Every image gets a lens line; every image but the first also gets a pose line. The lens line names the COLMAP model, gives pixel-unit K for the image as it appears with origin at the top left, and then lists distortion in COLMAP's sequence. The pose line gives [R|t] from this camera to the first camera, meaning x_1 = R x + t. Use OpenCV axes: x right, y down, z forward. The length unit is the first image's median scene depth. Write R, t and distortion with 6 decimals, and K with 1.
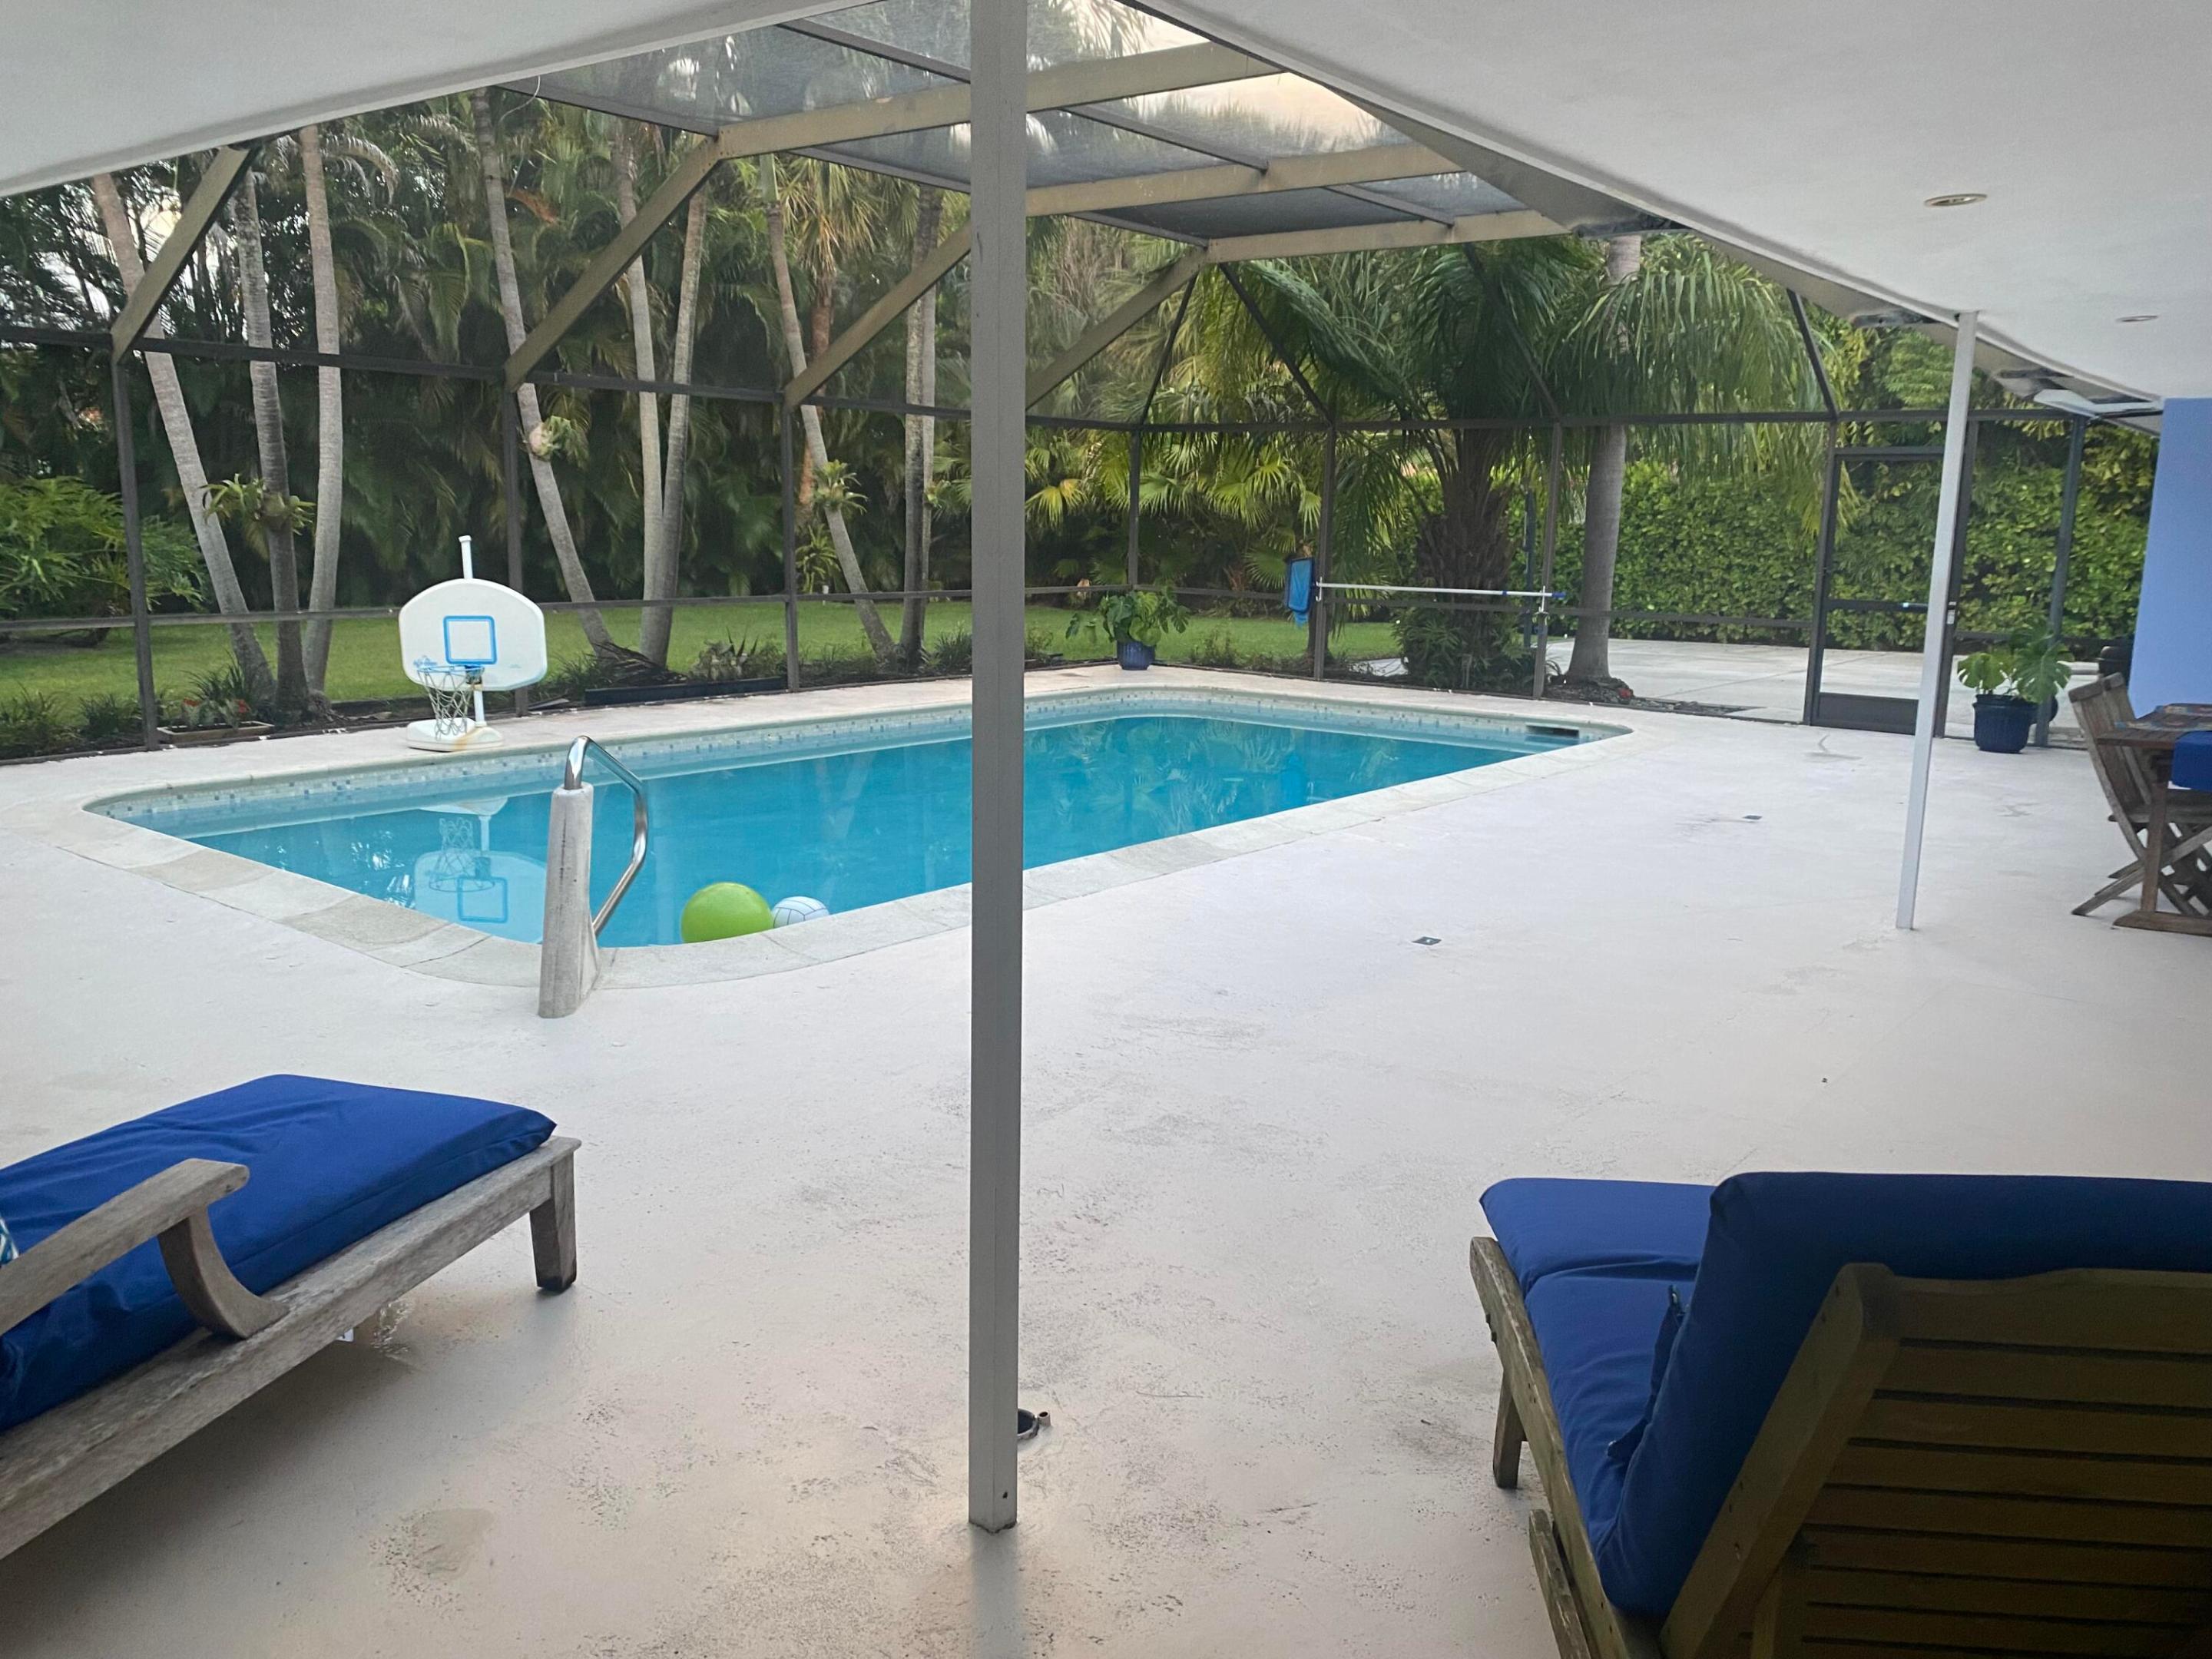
lens RADIAL K [[1697.4, 0, 1103.3], [0, 1697.4, 827.2], [0, 0, 1]] dist [0.056056, -0.058710]
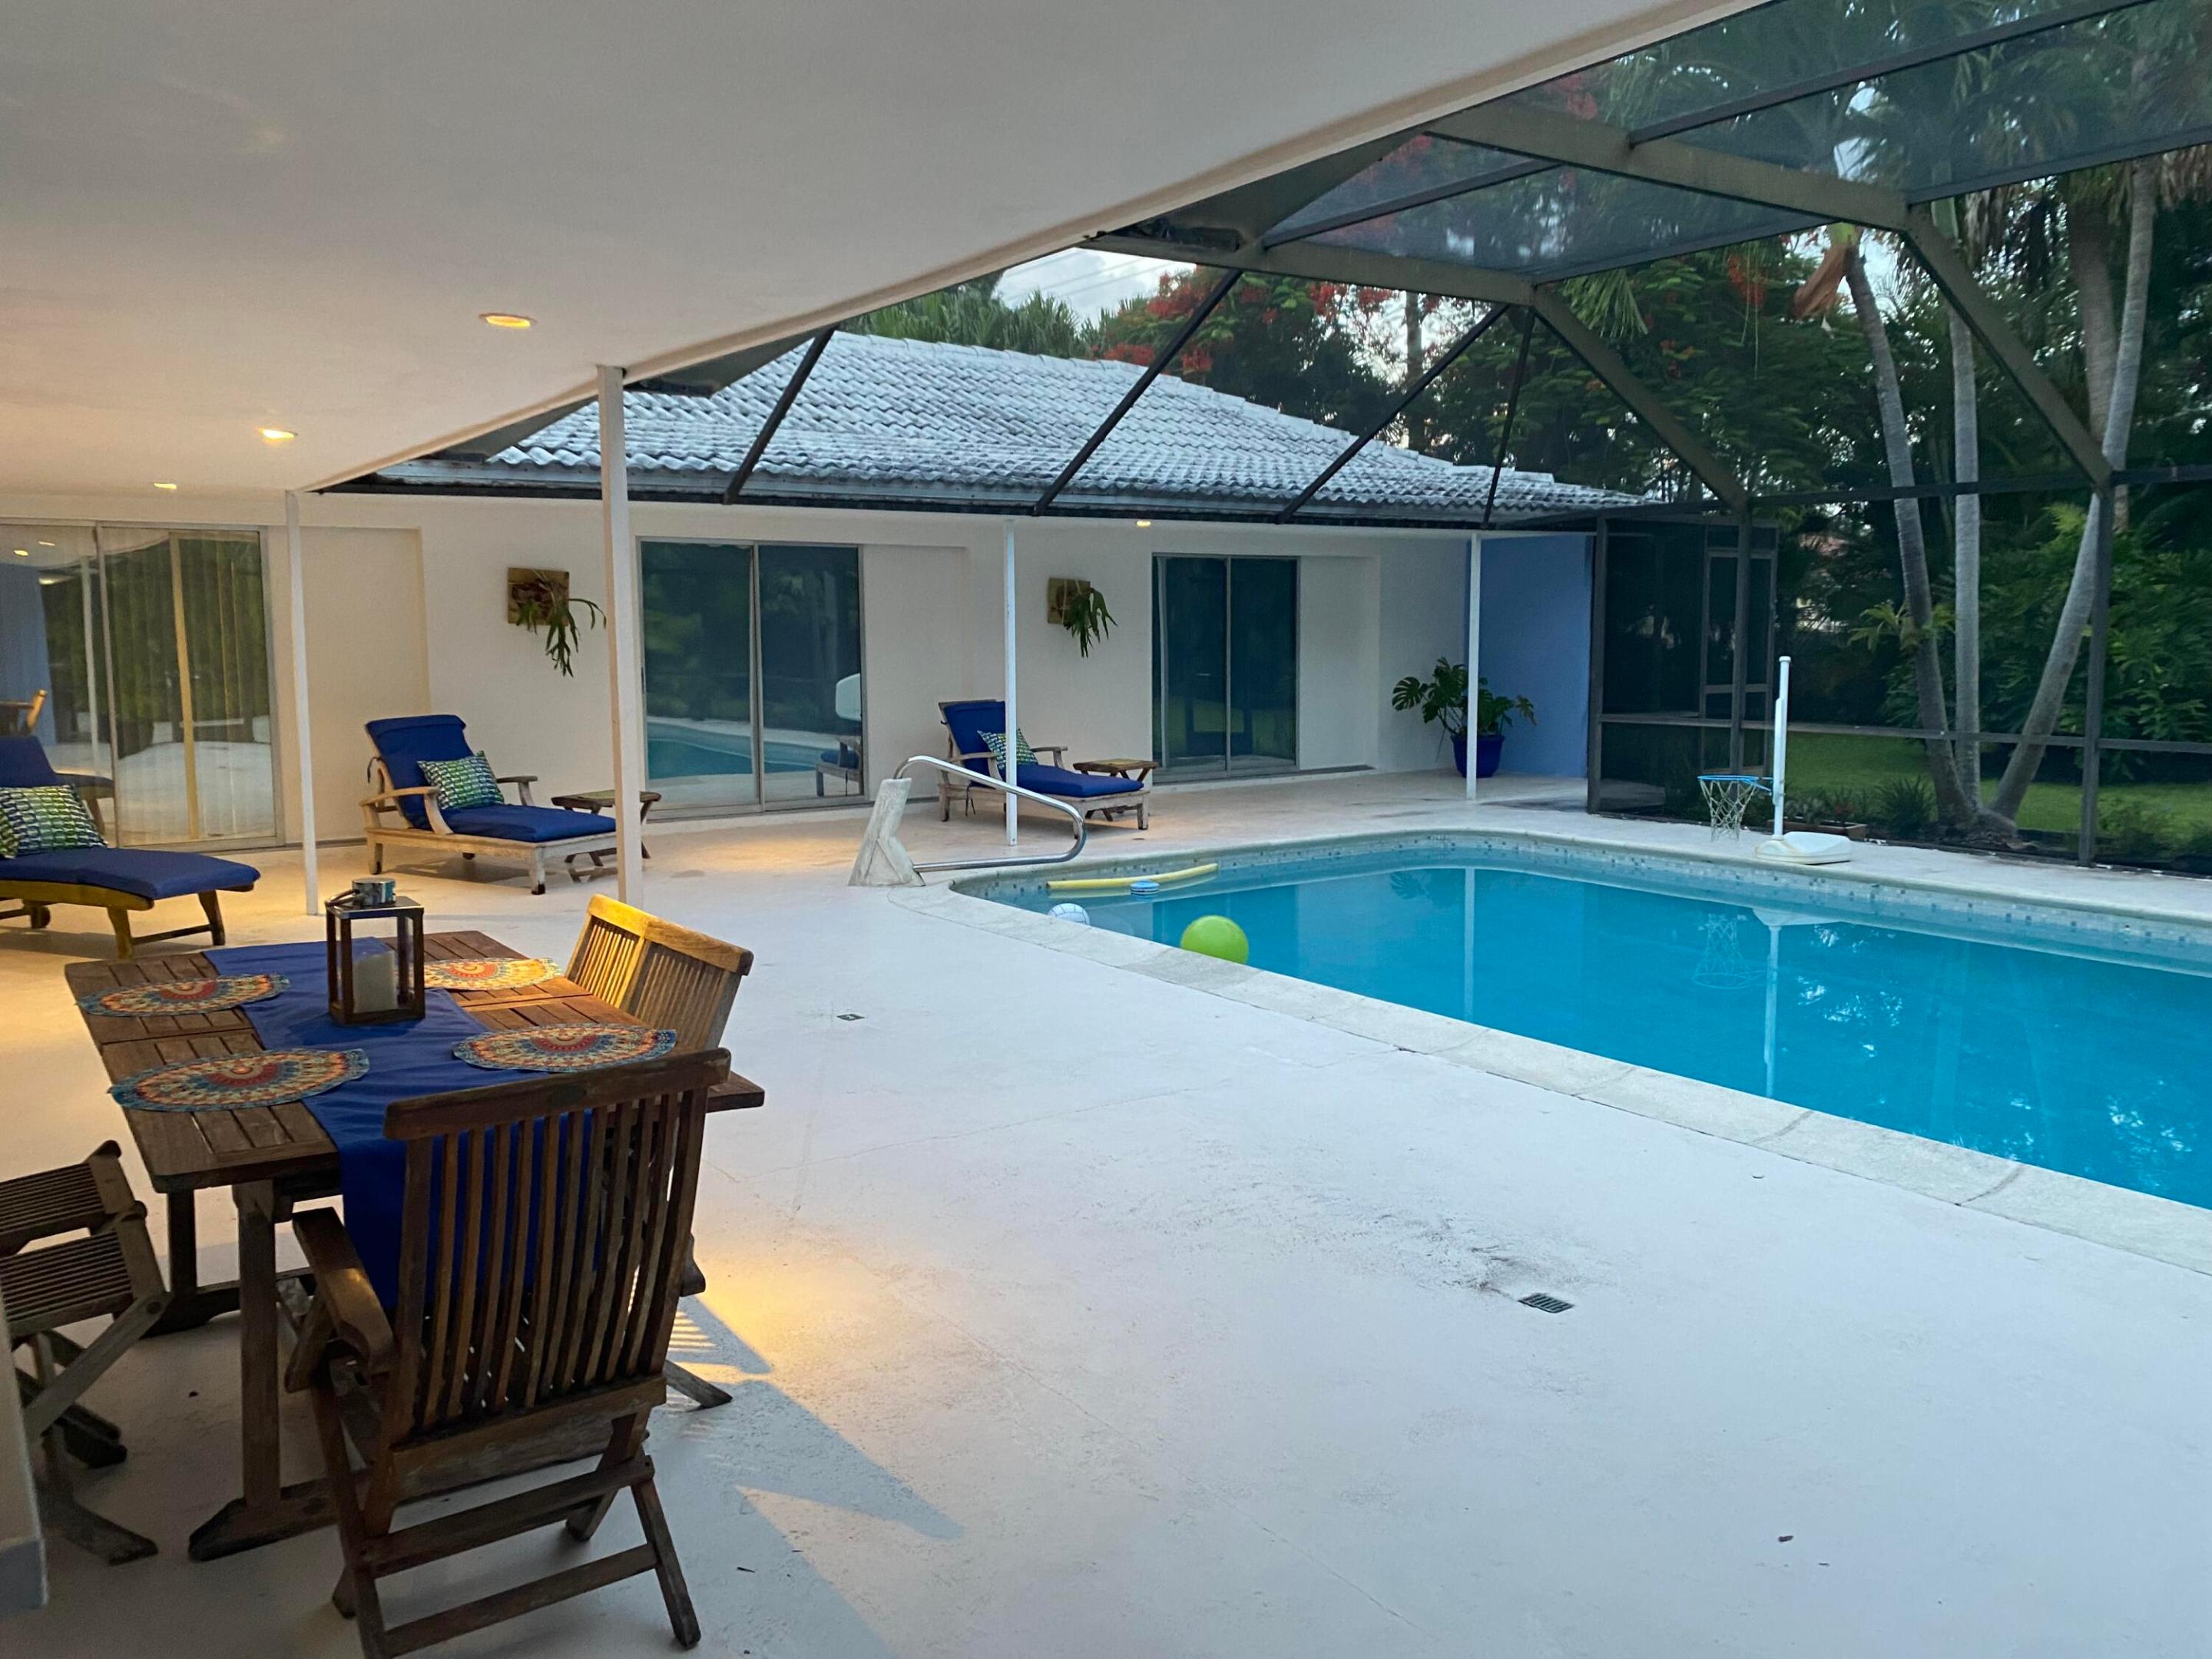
lens RADIAL K [[1697.4, 0, 1104.3], [0, 1697.4, 827.8], [0, 0, 1]] dist [0.056056, -0.058710]
pose [[-0.298379, 0.098459, -0.949355, 0.611396], [-0.170814, 0.973098, 0.154608, -0.127810], [0.939038, 0.208295, -0.273534, 0.738269]]
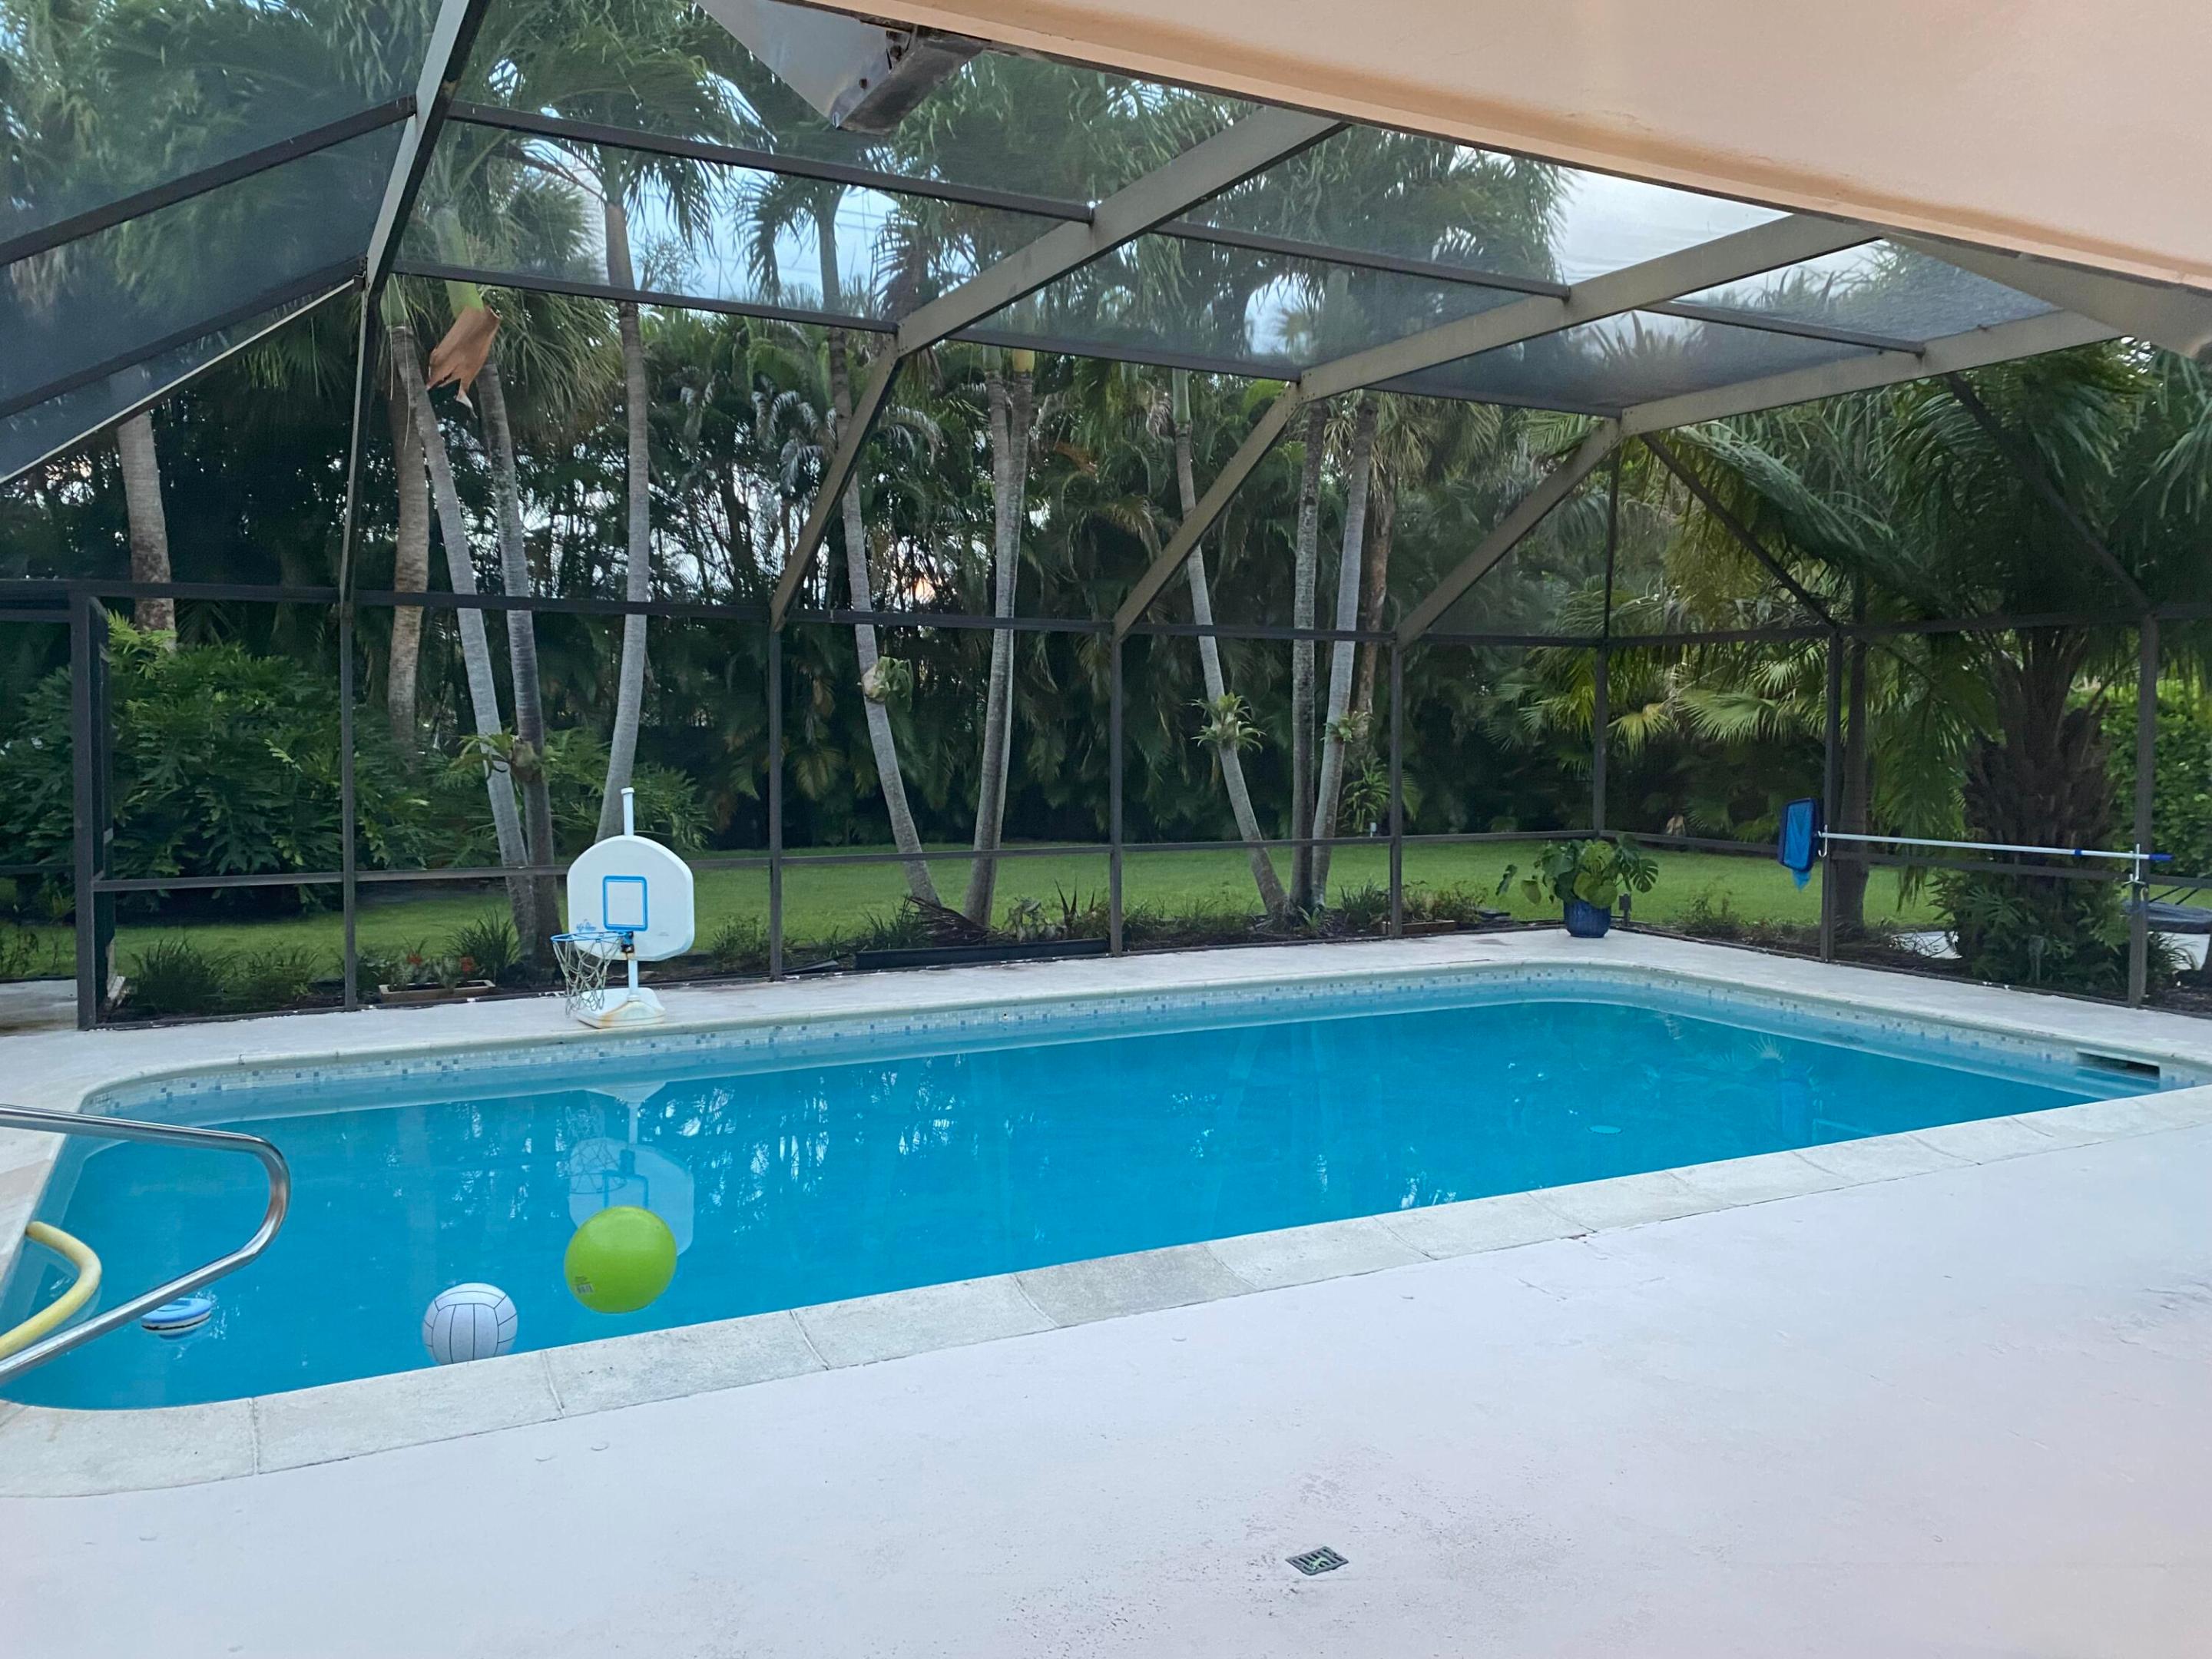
lens RADIAL K [[1697.4, 0, 1102.1], [0, 1697.4, 813.9], [0, 0, 1]] dist [0.056056, -0.058710]
pose [[0.917230, 0.002288, -0.398351, 0.157312], [-0.058140, 0.990045, -0.128184, -0.041557], [0.394092, 0.140734, 0.908232, 0.211365]]
